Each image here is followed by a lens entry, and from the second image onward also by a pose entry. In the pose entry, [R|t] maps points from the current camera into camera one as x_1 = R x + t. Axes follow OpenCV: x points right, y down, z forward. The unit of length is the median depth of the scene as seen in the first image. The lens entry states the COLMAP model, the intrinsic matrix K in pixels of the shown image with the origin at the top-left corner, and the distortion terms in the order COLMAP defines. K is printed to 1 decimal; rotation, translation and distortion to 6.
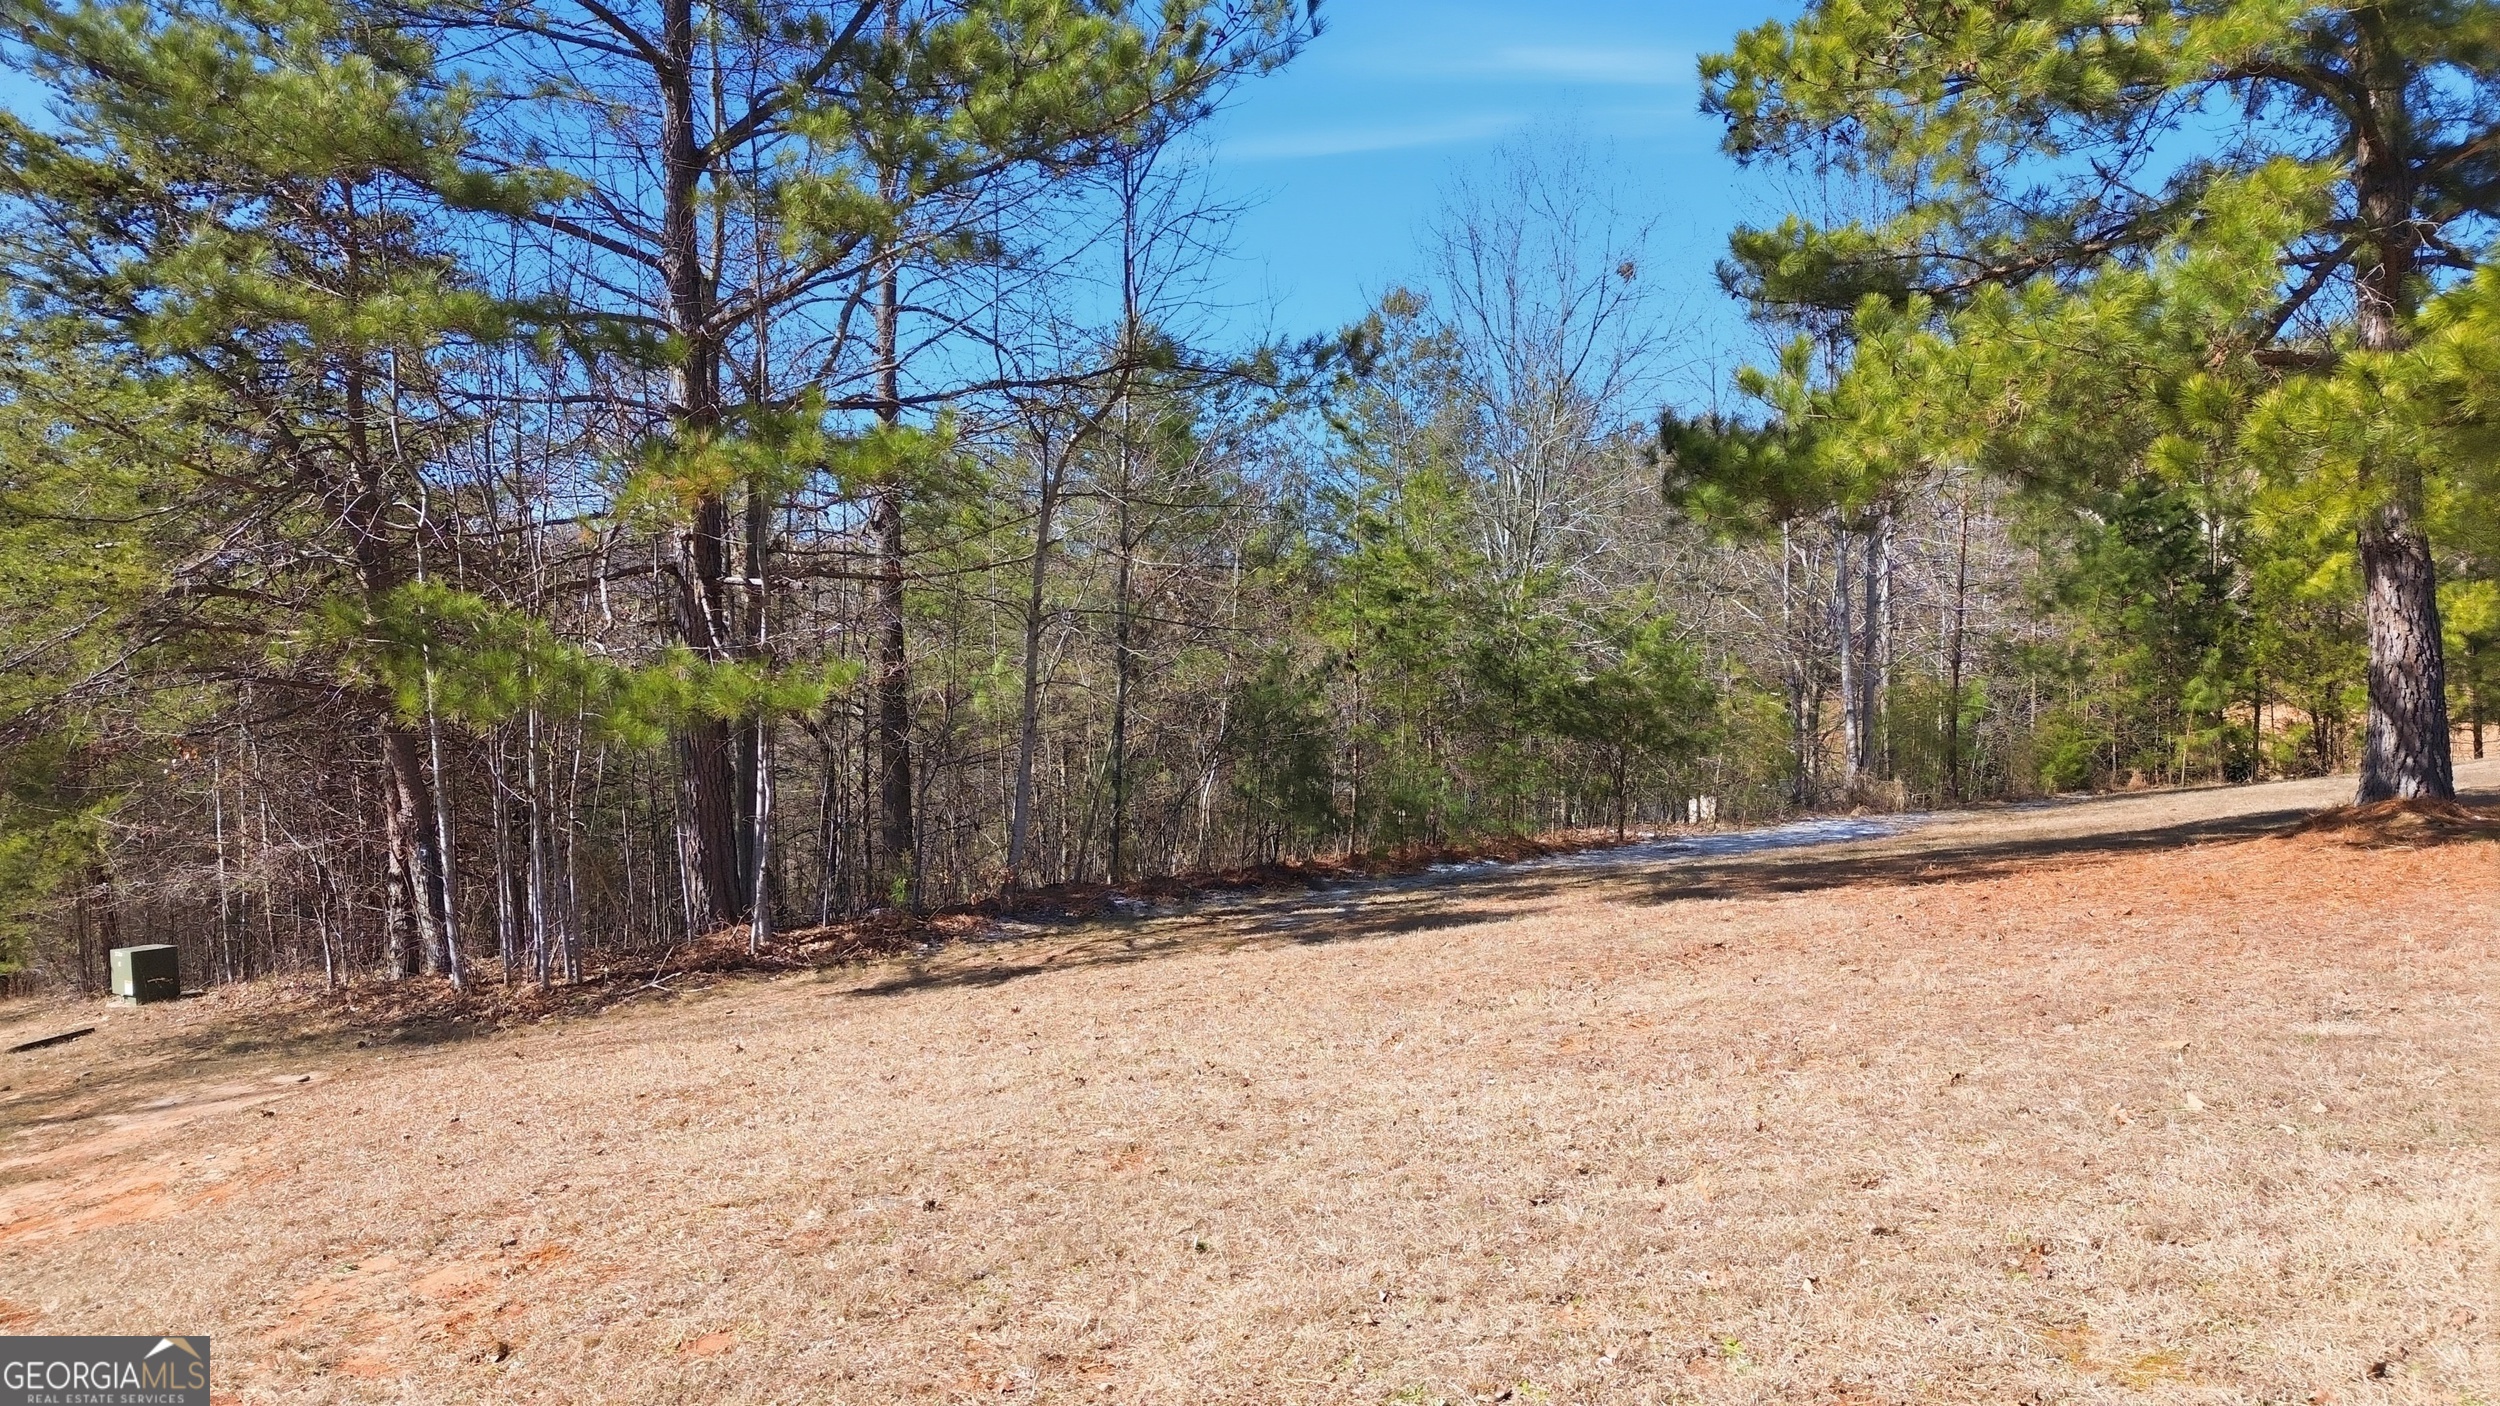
lens RADIAL K [[1767.2, 0, 1250.3], [0, 1767.2, 705.9], [0, 0, 1]] dist [0.008142, -0.005699]
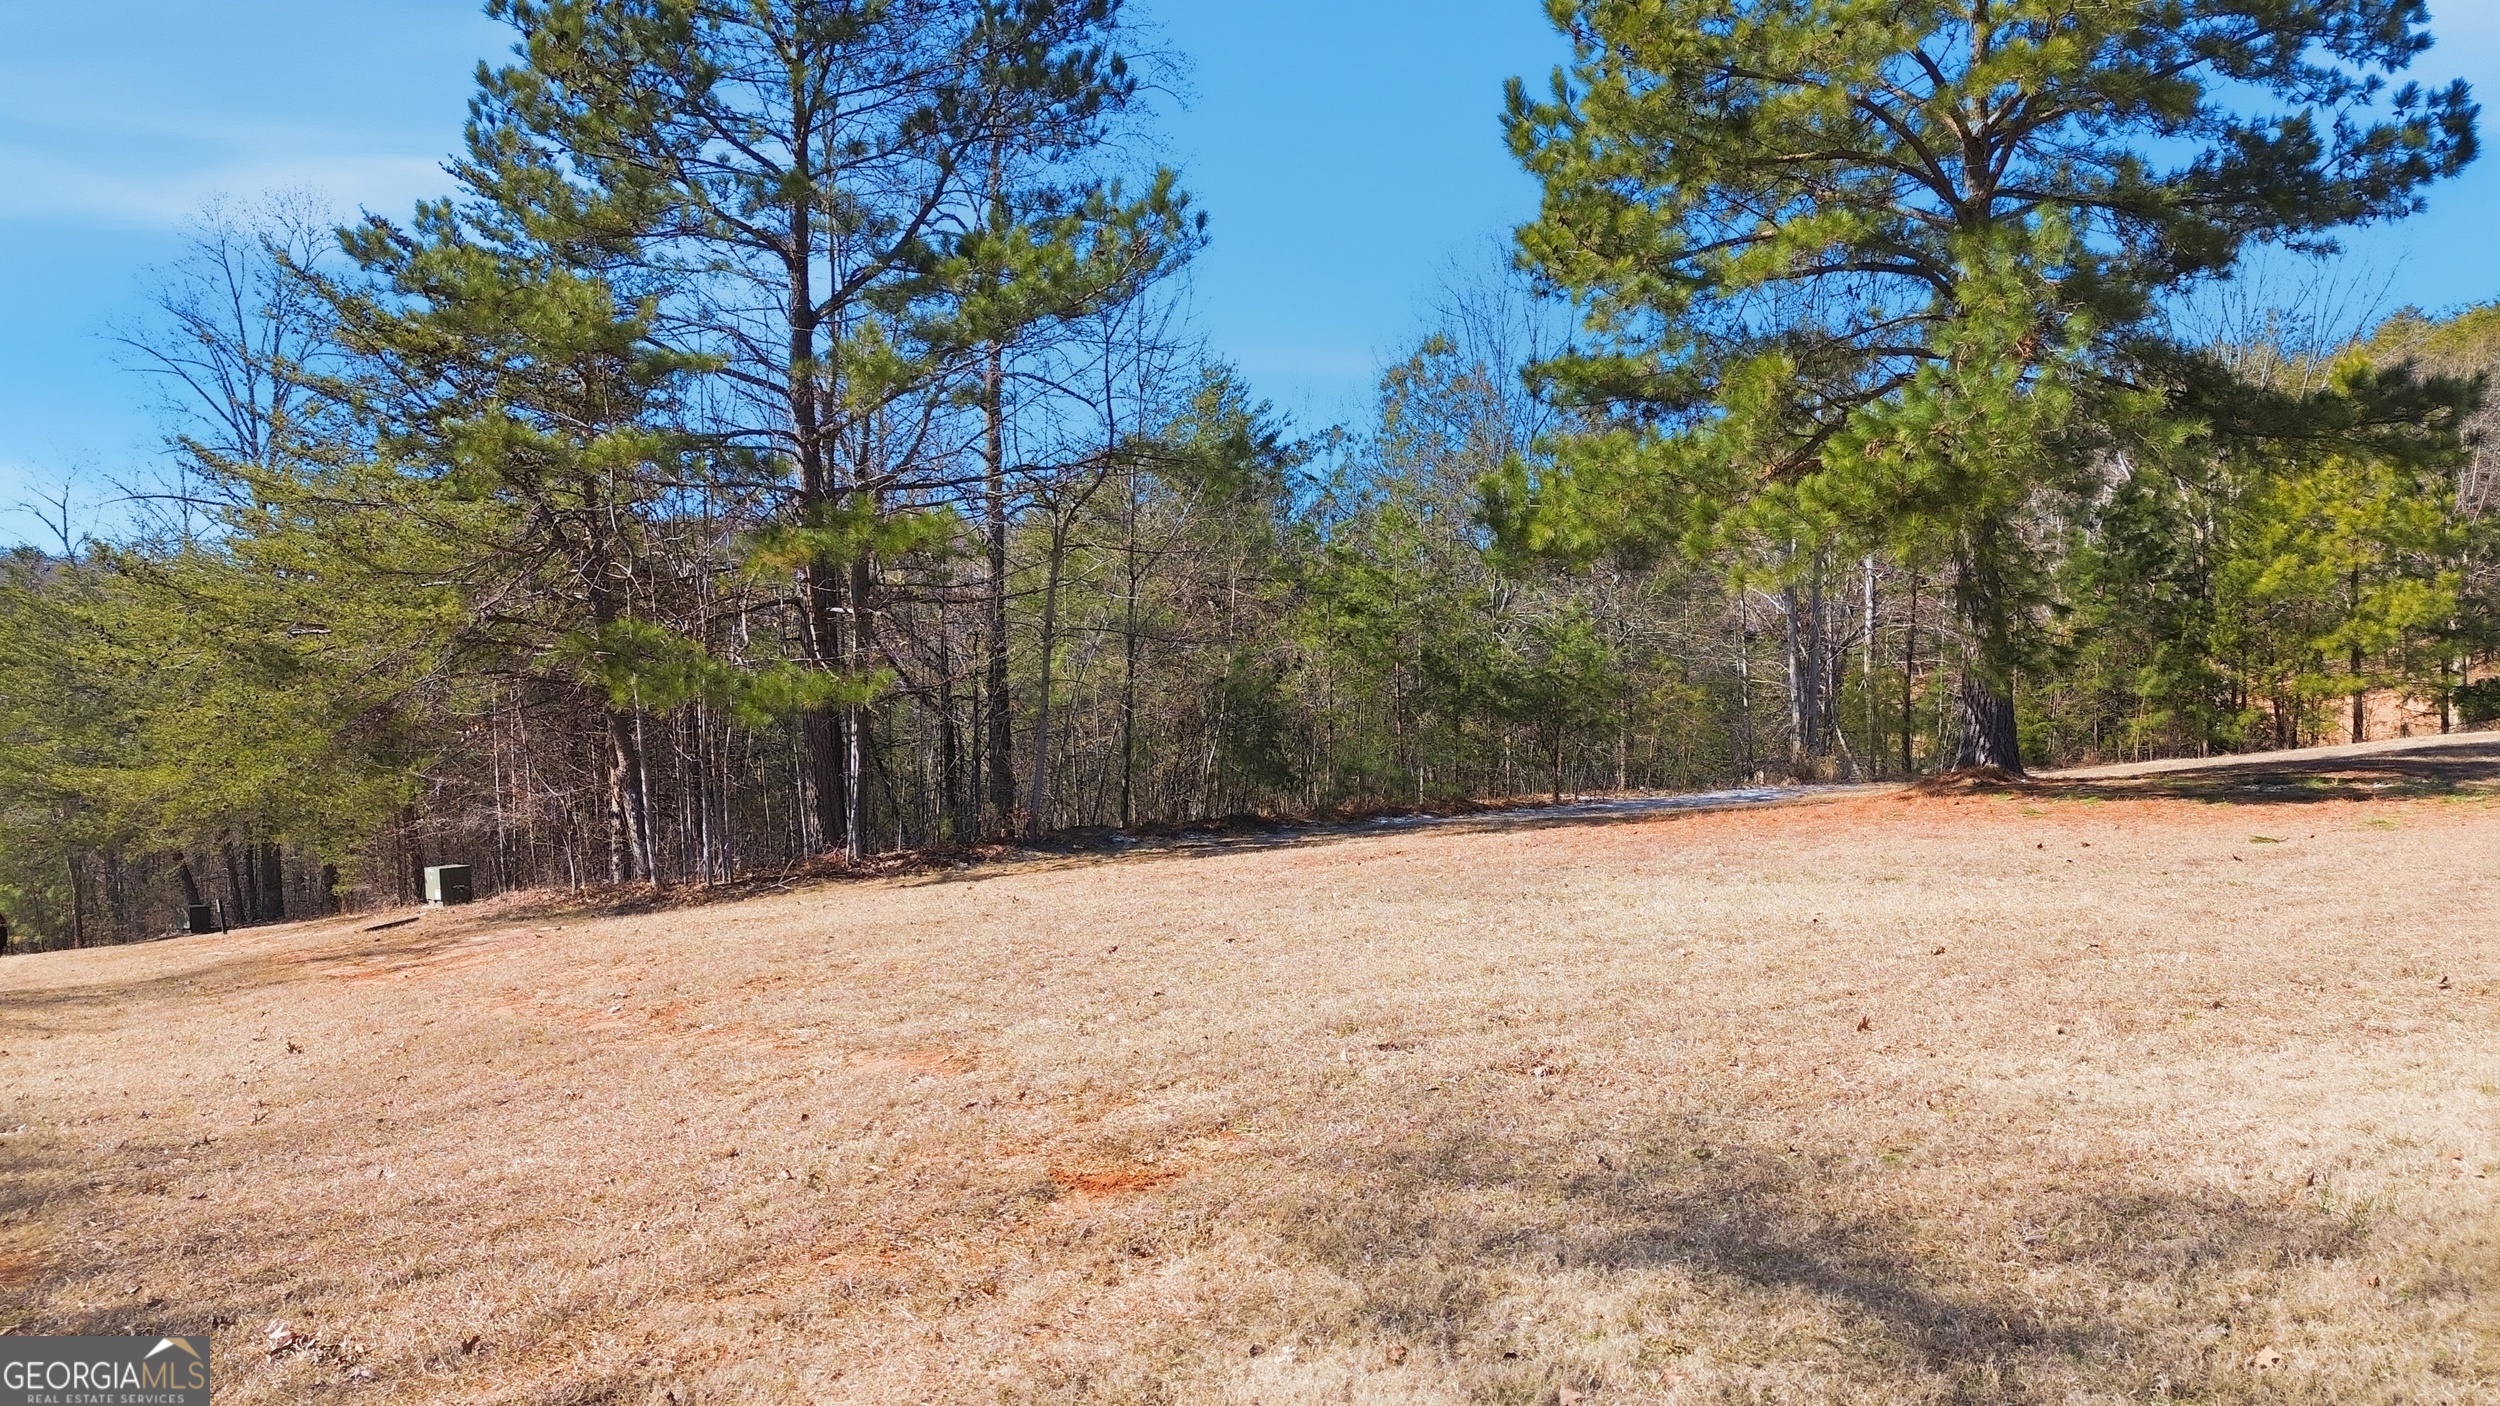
lens RADIAL K [[1767.2, 0, 1249.9], [0, 1767.2, 702.3], [0, 0, 1]] dist [0.008142, -0.005699]
pose [[0.993268, 0.002850, -0.115806, 0.205180], [-0.001498, 0.999930, 0.011760, -0.012670], [0.115831, -0.011508, 0.993202, -0.387042]]
